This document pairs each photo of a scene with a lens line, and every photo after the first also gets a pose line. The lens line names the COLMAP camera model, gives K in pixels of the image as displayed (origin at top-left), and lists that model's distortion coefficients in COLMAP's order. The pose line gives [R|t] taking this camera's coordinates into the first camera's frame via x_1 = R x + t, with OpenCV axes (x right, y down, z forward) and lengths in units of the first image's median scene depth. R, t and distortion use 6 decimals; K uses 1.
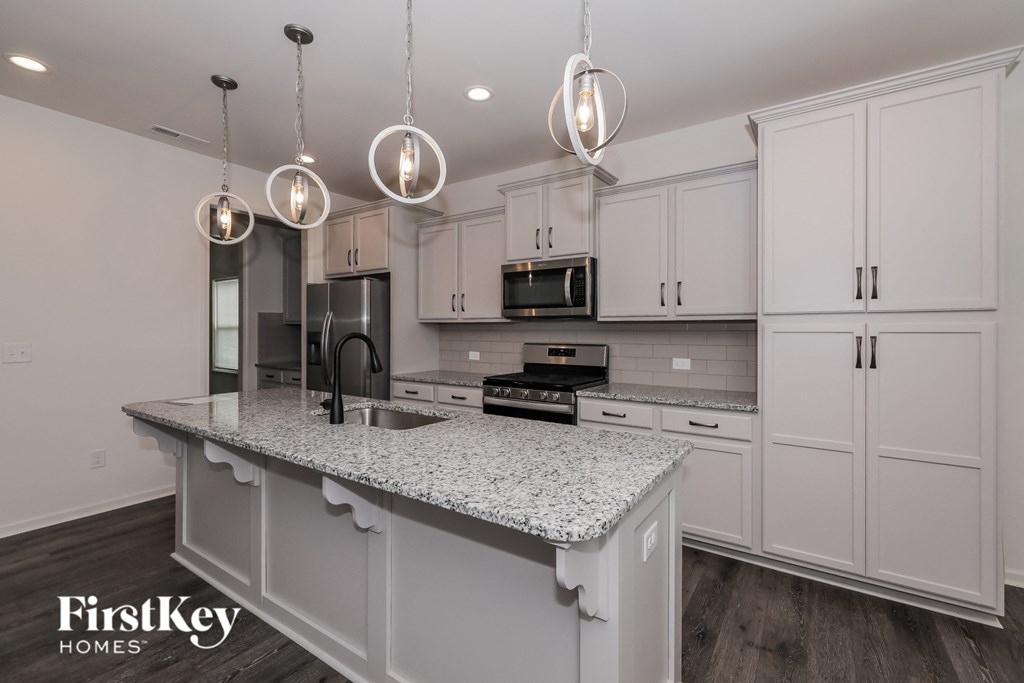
lens RADIAL K [[440.4, 0, 513.3], [0, 440.4, 334.7], [0, 0, 1]] dist [0.003370, 0.000008]
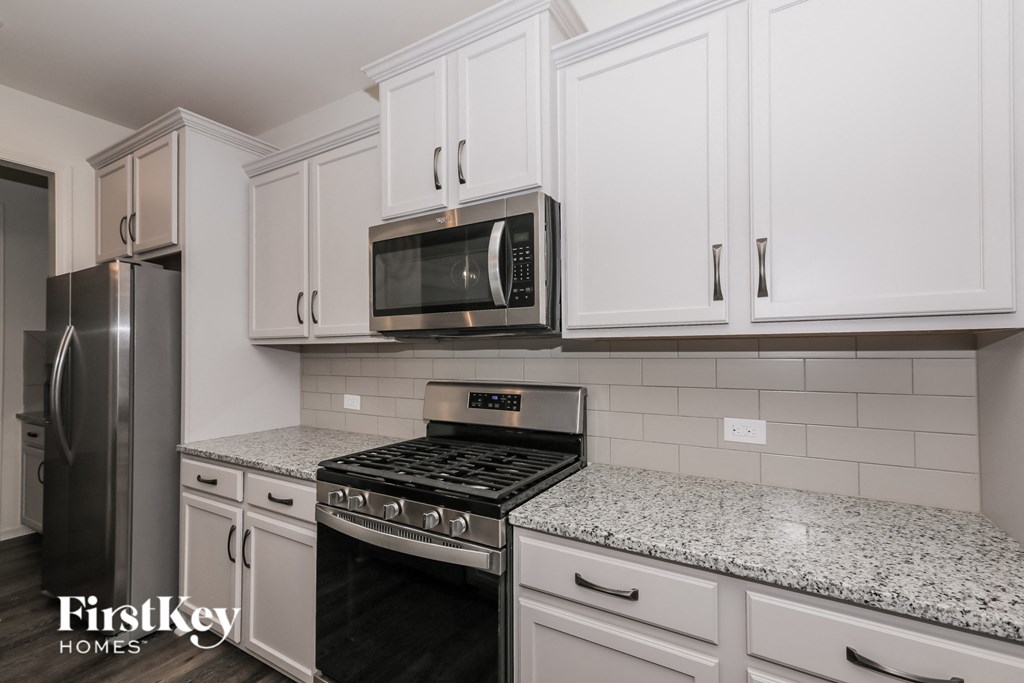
lens RADIAL K [[440.4, 0, 513.5], [0, 440.4, 351.9], [0, 0, 1]] dist [0.003370, 0.000008]
pose [[0.997791, -0.007530, 0.066004, 0.105544], [0.008335, 0.999894, -0.011932, -0.011465], [-0.065907, 0.012456, 0.997748, 0.522927]]
